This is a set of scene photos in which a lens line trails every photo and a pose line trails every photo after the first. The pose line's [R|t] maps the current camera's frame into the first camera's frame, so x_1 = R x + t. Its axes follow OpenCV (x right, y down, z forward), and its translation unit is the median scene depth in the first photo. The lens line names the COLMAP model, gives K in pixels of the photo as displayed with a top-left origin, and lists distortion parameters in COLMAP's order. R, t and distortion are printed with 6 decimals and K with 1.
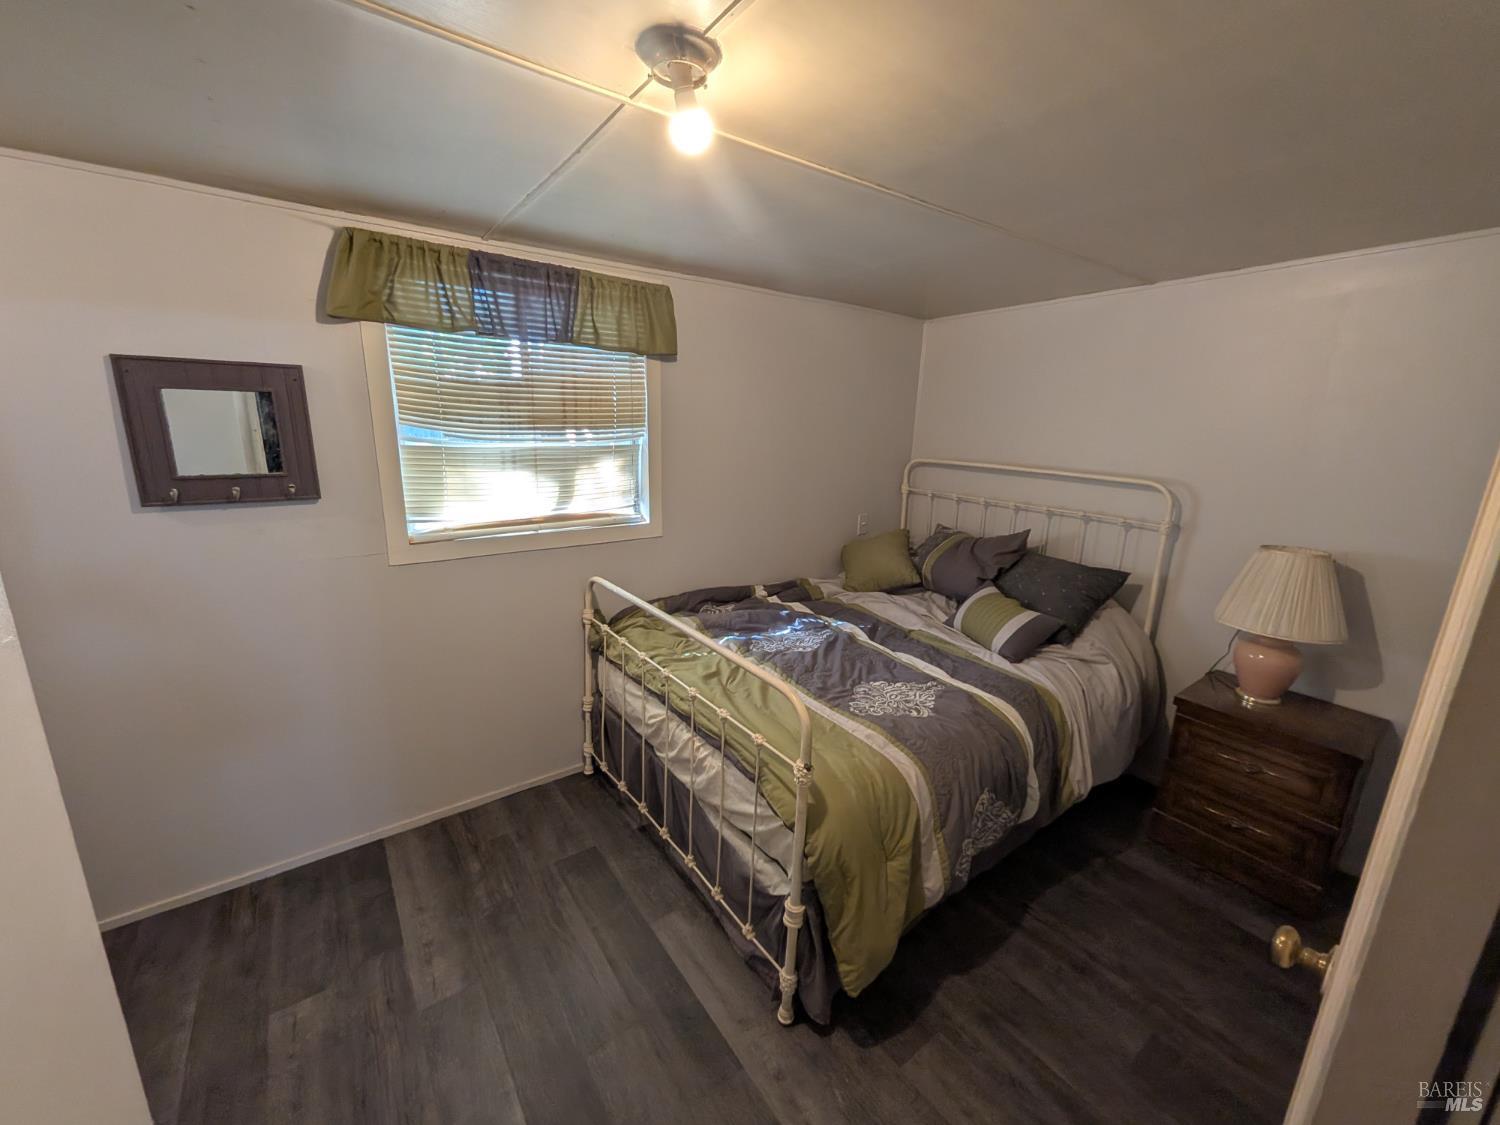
lens RADIAL K [[577.2, 0, 750.0], [0, 577.2, 562.5], [0, 0, 1]] dist [-0.000790, -0.000030]
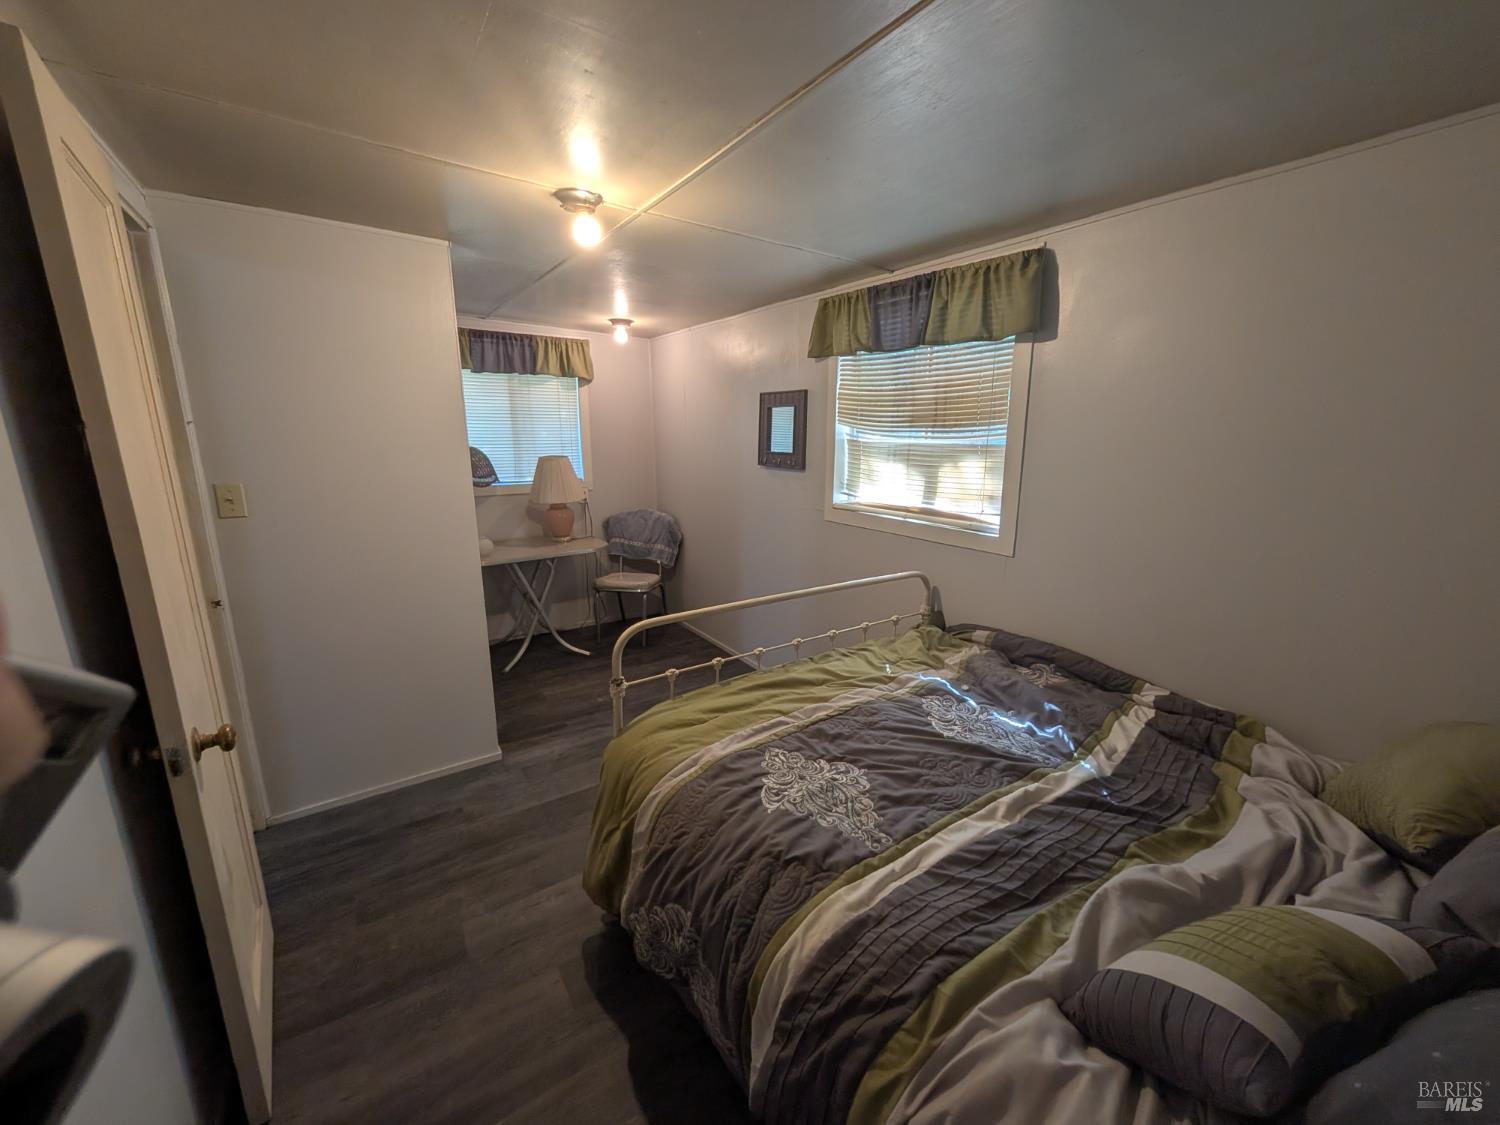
lens RADIAL K [[612.5, 0, 750.0], [0, 612.5, 562.5], [0, 0, 1]] dist [0.024838, 0.000018]
pose [[-0.042263, 0.203778, -0.978104, 0.832855], [-0.238551, 0.948607, 0.207940, -0.151451], [0.970210, 0.242115, 0.008521, 0.731848]]
